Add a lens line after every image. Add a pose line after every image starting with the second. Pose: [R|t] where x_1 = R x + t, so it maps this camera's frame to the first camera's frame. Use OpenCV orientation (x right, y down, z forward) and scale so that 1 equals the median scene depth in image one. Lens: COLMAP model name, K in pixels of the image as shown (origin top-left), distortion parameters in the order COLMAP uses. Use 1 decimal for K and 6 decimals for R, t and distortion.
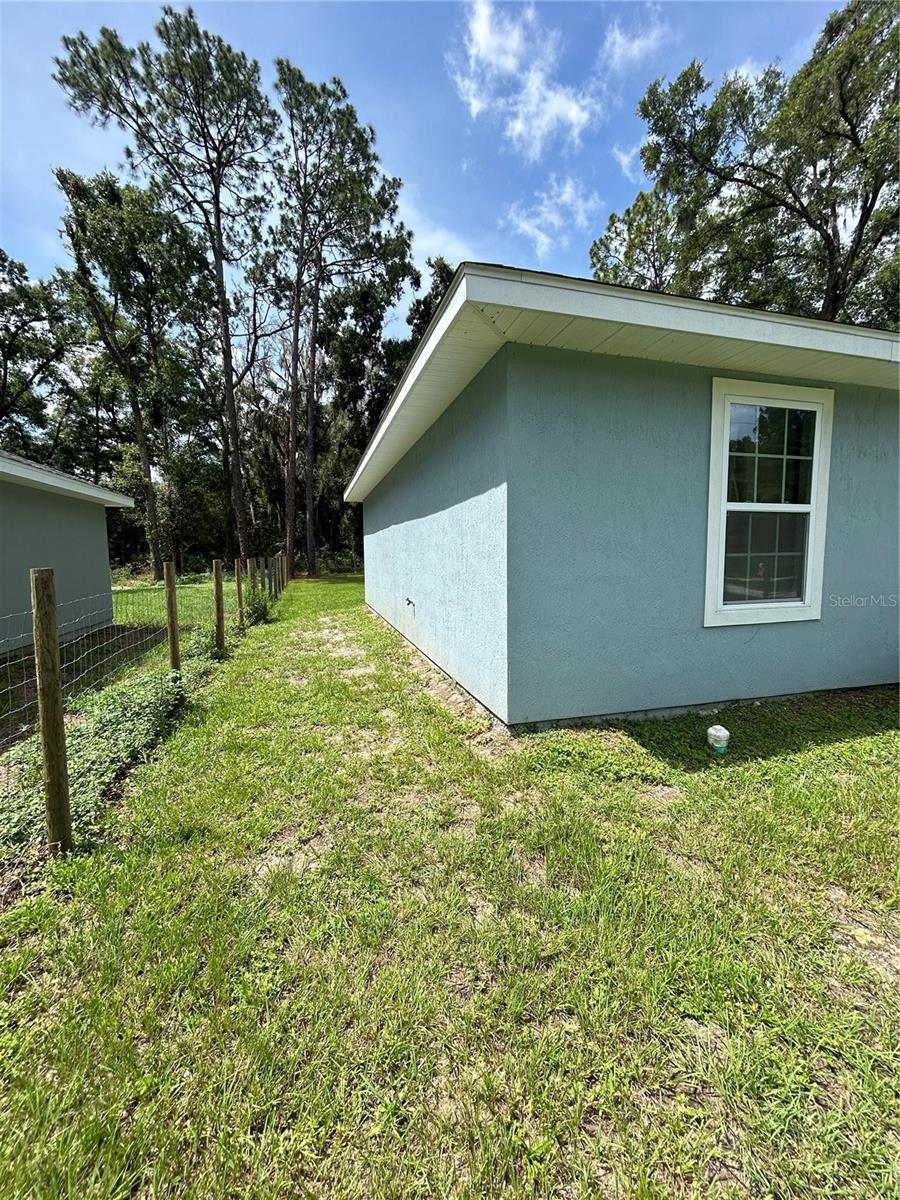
lens RADIAL K [[483.9, 0, 448.3], [0, 483.9, 592.6], [0, 0, 1]] dist [0.002667, -0.000059]
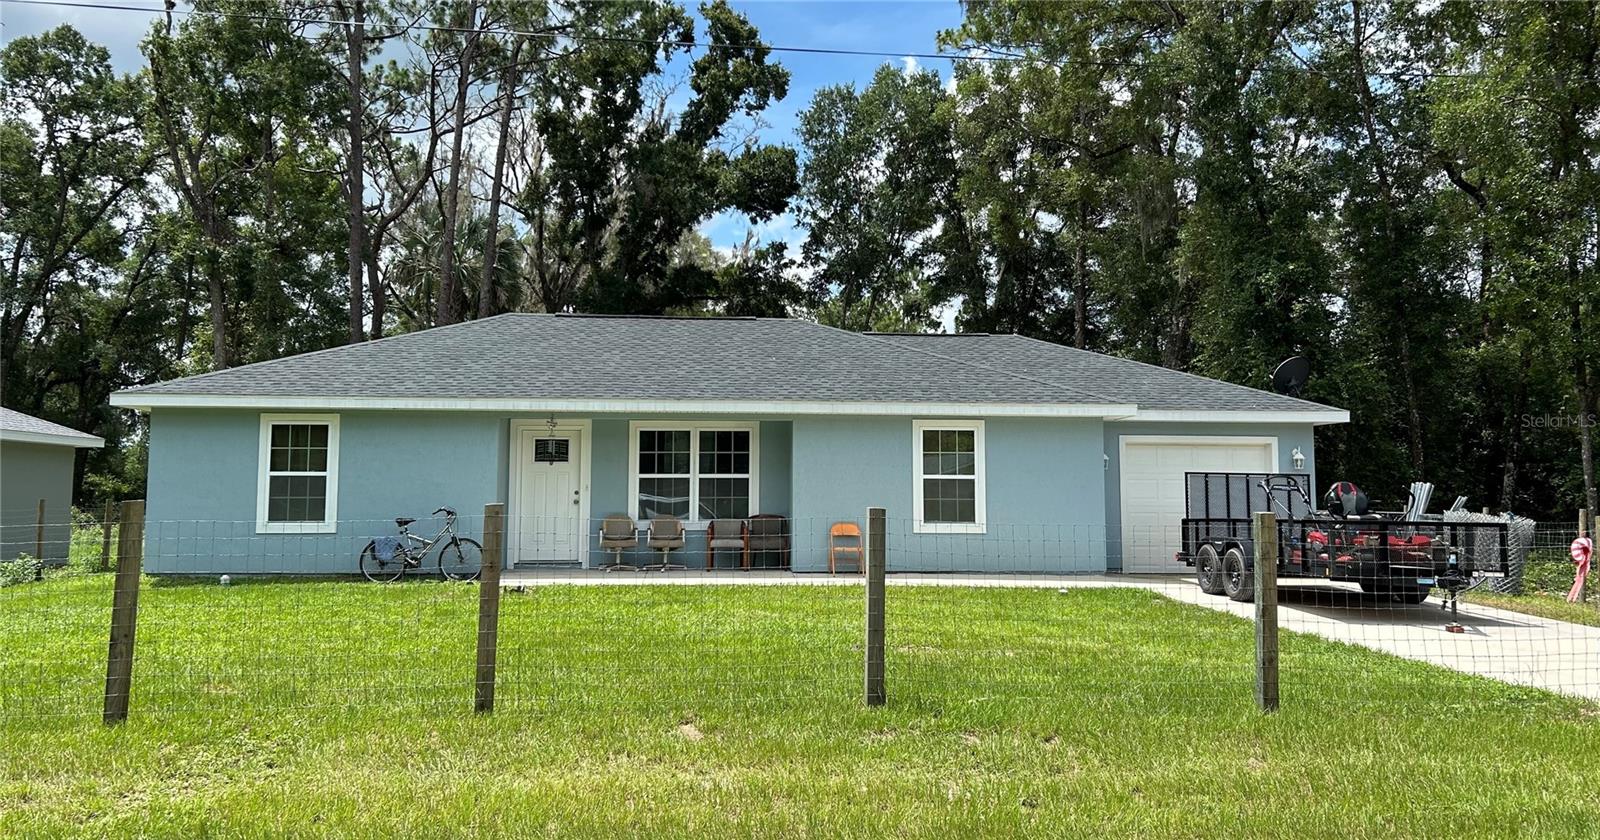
lens RADIAL K [[1210.5, 0, 799.8], [0, 1210.5, 419.7], [0, 0, 1]] dist [0.032180, -0.001978]
pose [[0.980259, 0.005798, -0.197635, 0.352529], [-0.034119, 0.989535, -0.140198, 0.022445], [0.194754, 0.144173, 0.970198, -0.333661]]
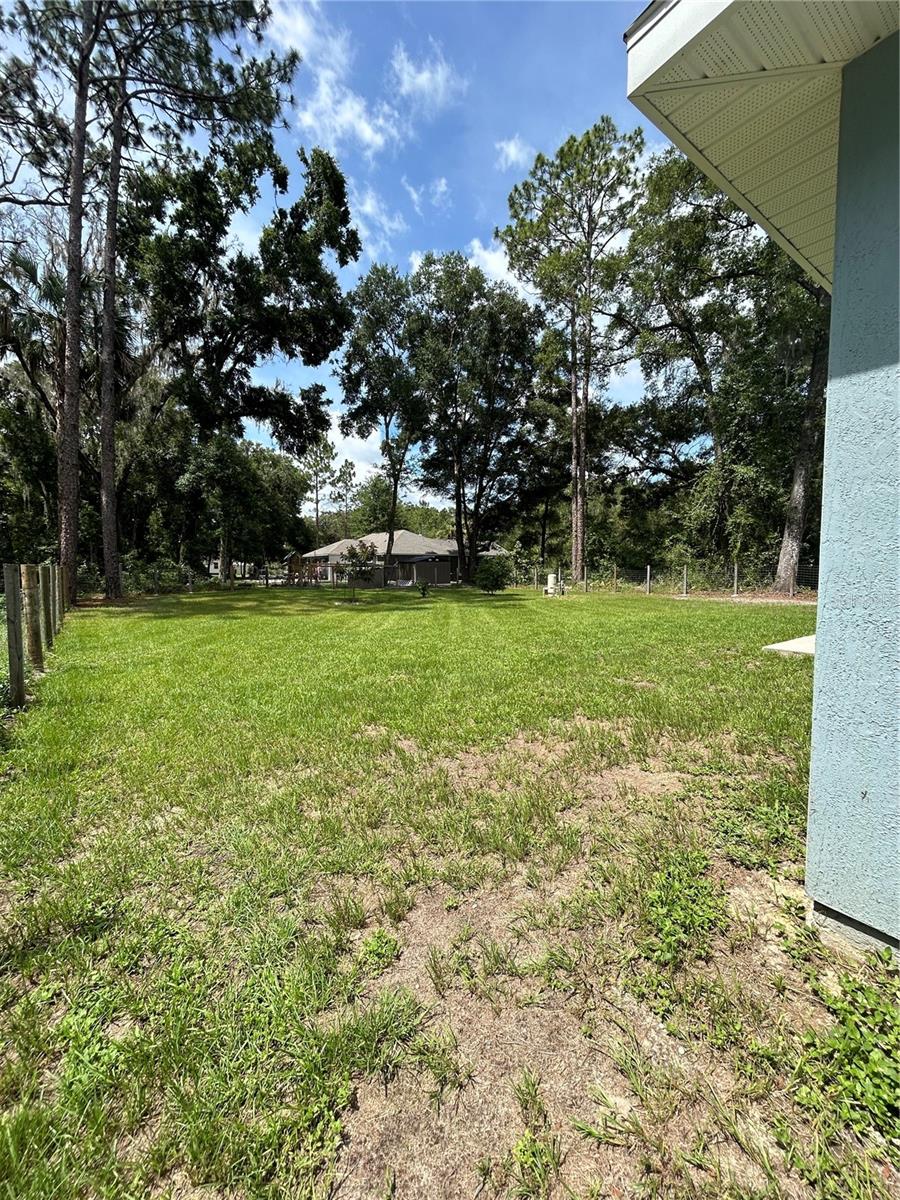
lens RADIAL K [[483.9, 0, 451.2], [0, 483.9, 595.5], [0, 0, 1]] dist [0.002667, -0.000059]
pose [[0.937283, -0.014917, 0.348249, -0.087383], [0.022554, 0.999586, -0.017885, -0.018391], [-0.347838, 0.024618, 0.937231, 0.261327]]
